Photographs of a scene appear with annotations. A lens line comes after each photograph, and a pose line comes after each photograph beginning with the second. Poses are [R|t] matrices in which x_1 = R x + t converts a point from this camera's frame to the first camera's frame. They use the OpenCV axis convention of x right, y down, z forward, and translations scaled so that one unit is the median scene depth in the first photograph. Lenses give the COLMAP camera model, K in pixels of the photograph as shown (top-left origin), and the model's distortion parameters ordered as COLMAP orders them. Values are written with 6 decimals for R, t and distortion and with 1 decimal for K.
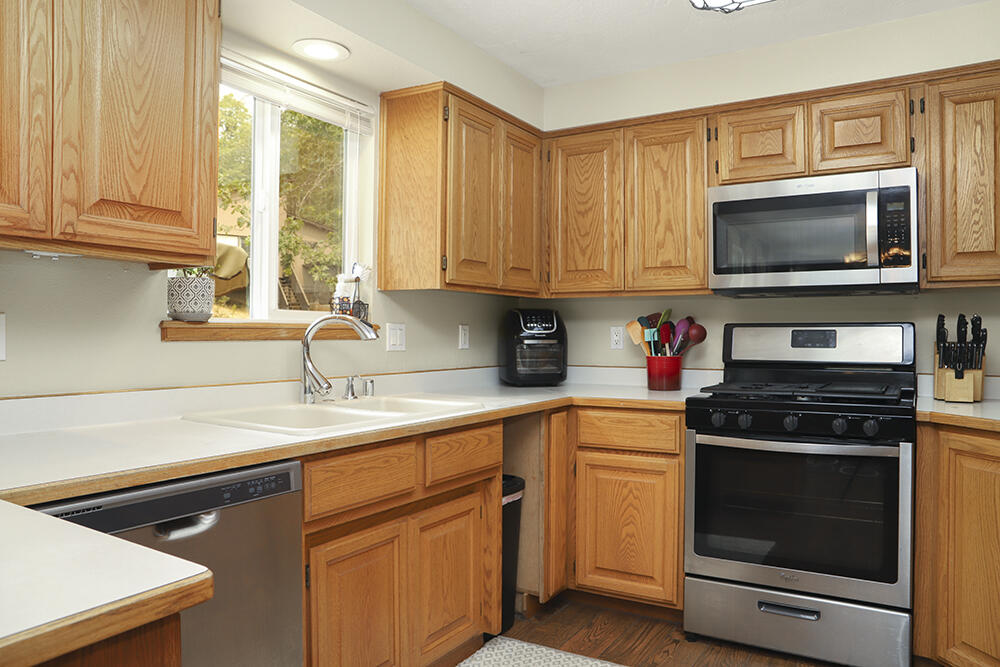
lens RADIAL K [[698.9, 0, 499.0], [0, 698.9, 334.4], [0, 0, 1]] dist [-0.071340, 0.026270]
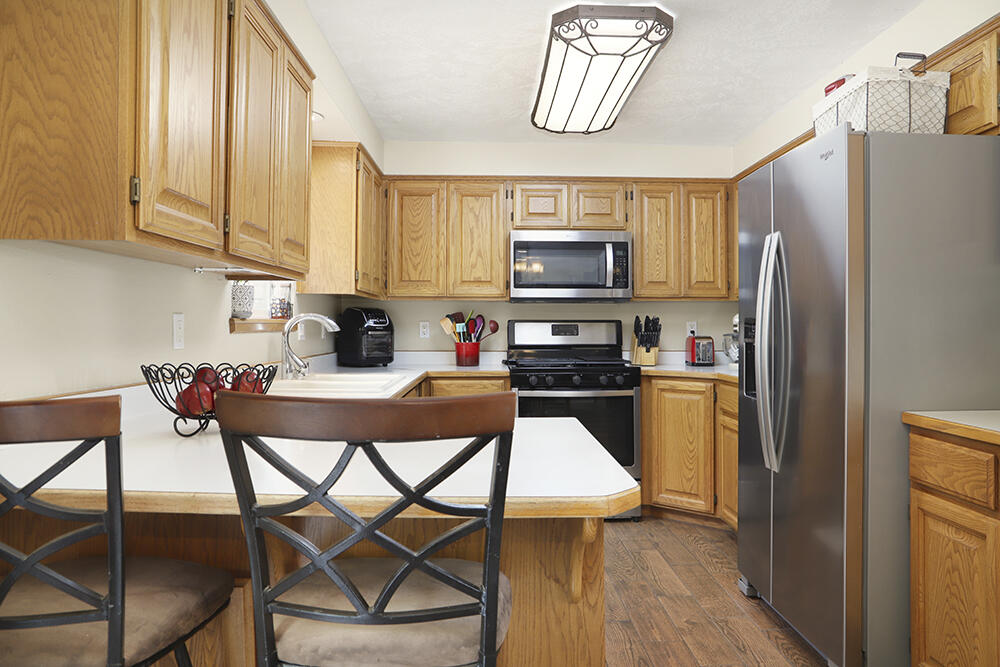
lens RADIAL K [[698.9, 0, 499.1], [0, 698.9, 329.9], [0, 0, 1]] dist [-0.071340, 0.026270]
pose [[0.846574, -0.003526, 0.532260, -0.504059], [0.001509, 0.999990, 0.004224, -0.001044], [-0.532269, -0.002773, 0.846570, -0.267902]]
